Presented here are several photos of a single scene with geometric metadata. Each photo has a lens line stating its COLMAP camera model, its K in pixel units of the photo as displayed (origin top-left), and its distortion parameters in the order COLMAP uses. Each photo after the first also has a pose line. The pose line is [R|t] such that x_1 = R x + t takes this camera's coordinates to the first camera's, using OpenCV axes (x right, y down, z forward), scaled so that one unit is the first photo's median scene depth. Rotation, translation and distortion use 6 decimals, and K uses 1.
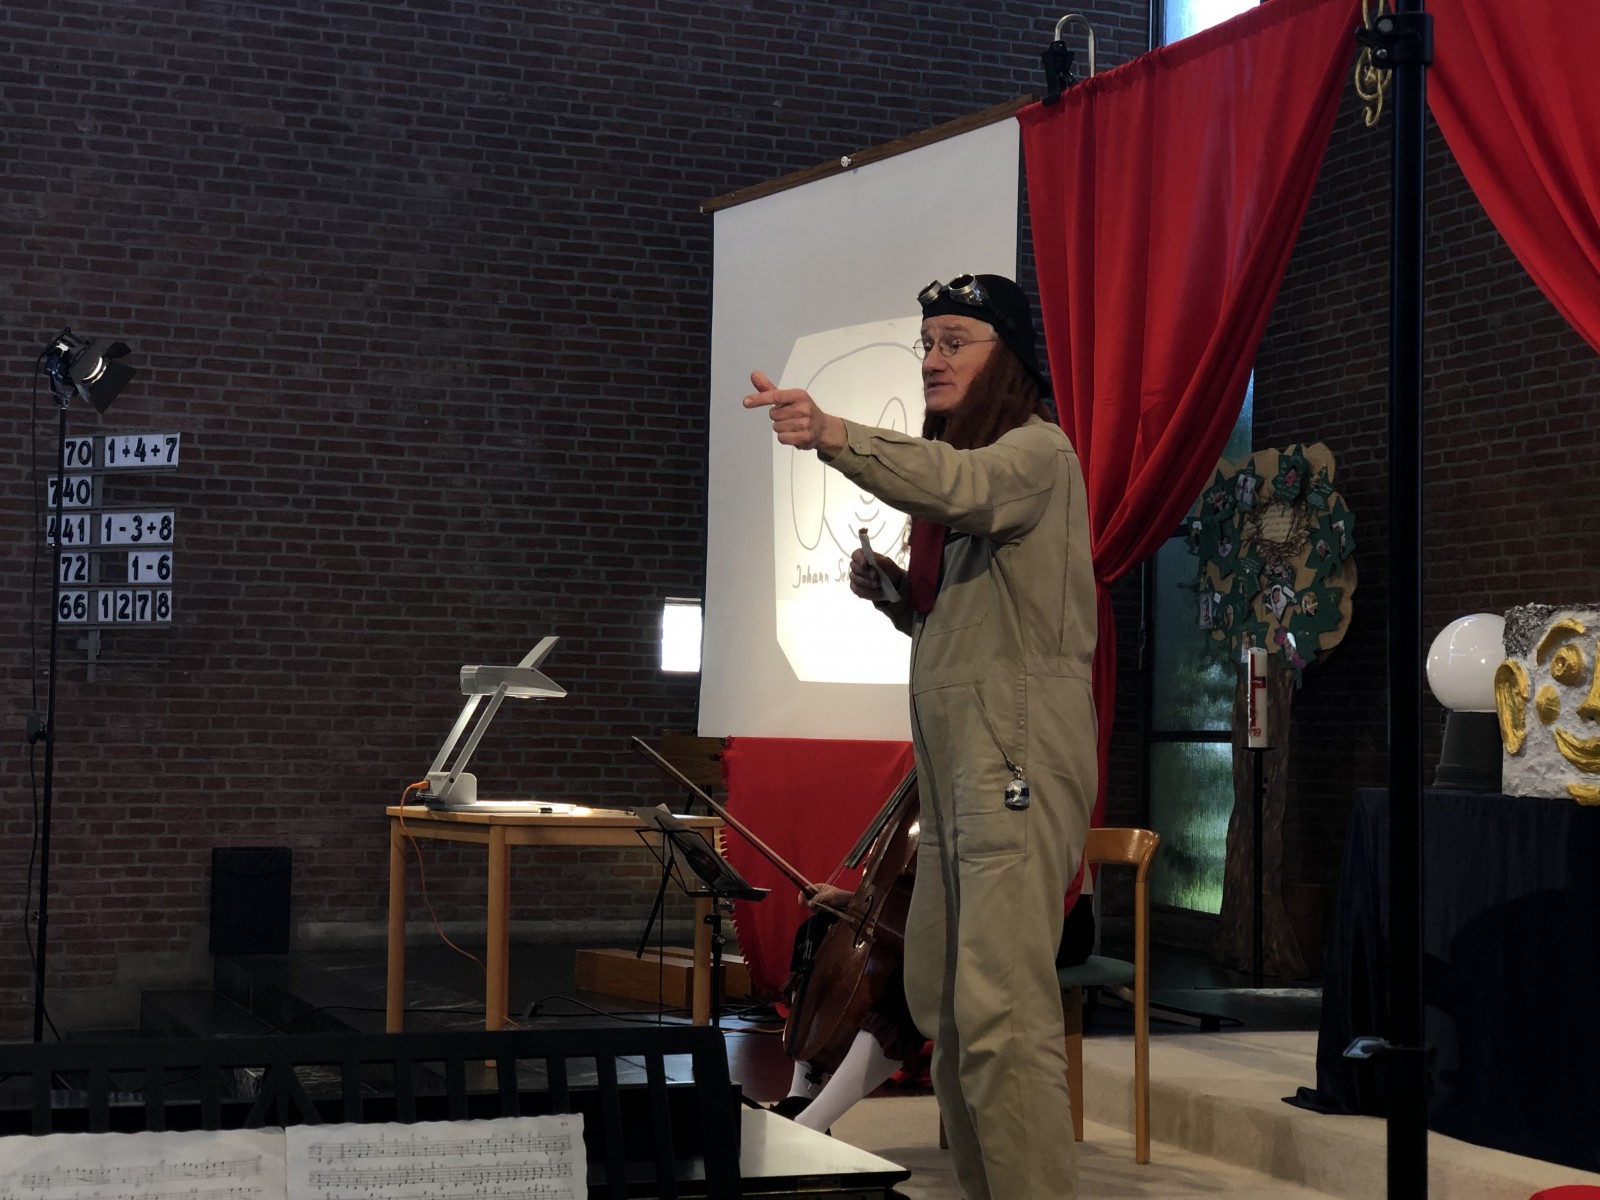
lens RADIAL K [[2628.7, 0, 791.4], [0, 2628.7, 591.3], [0, 0, 1]] dist [0.097377, 0.000000]
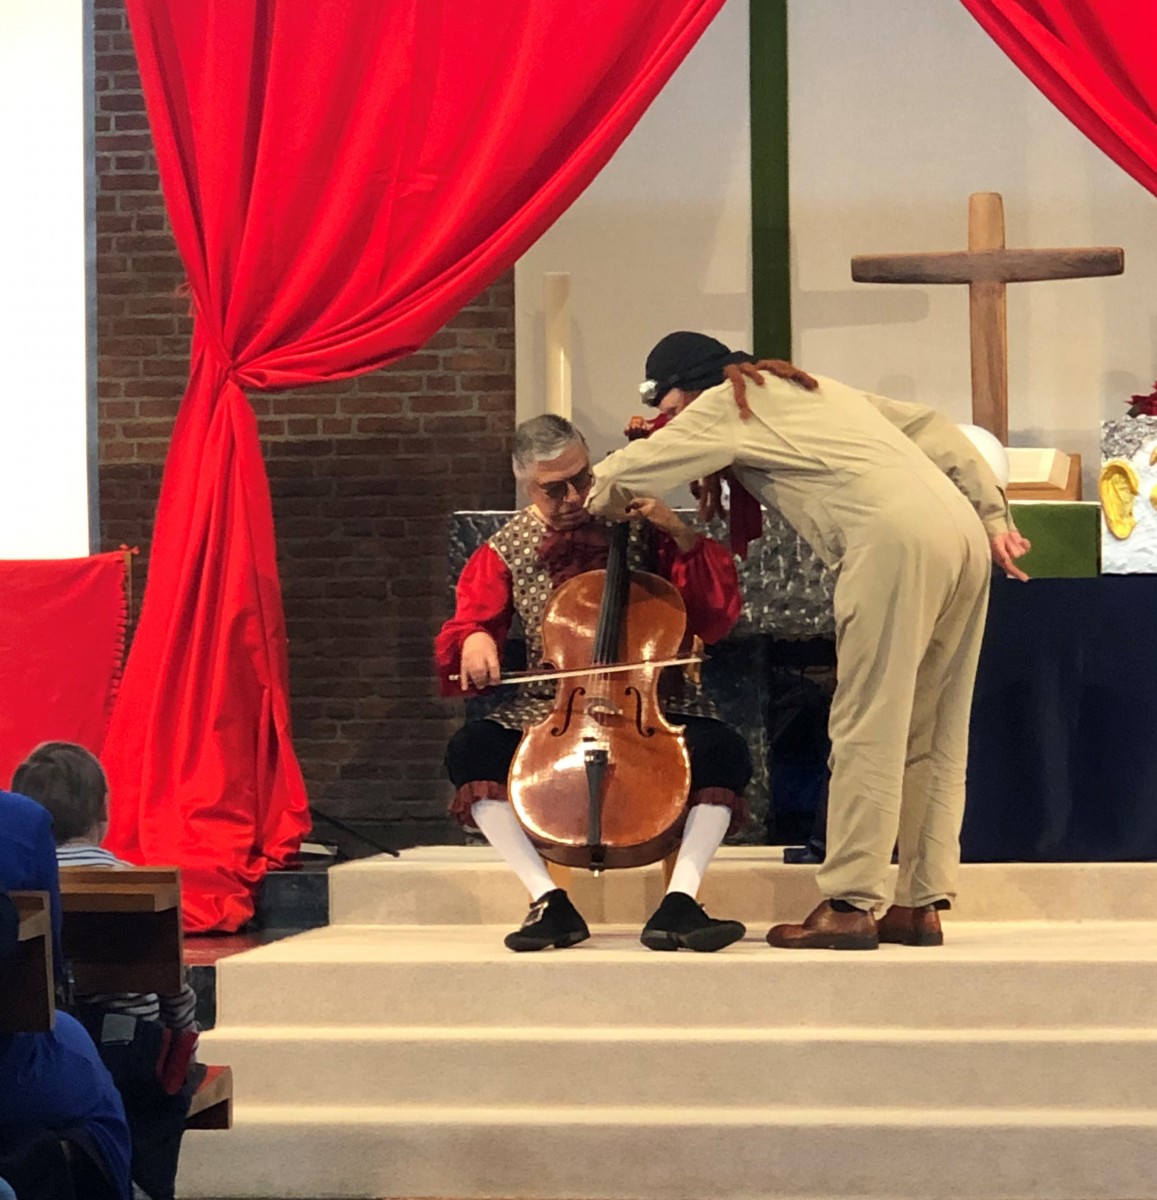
lens RADIAL K [[5309.2, 0, 578.5], [0, 5309.2, 603.6], [0, 0, 1]] dist [0.141209, 0.000000]
pose [[0.464409, -0.014572, 0.885501, -0.959557], [-0.026287, 0.999197, 0.030230, 0.011593], [-0.885231, -0.037316, 0.463653, 0.042770]]
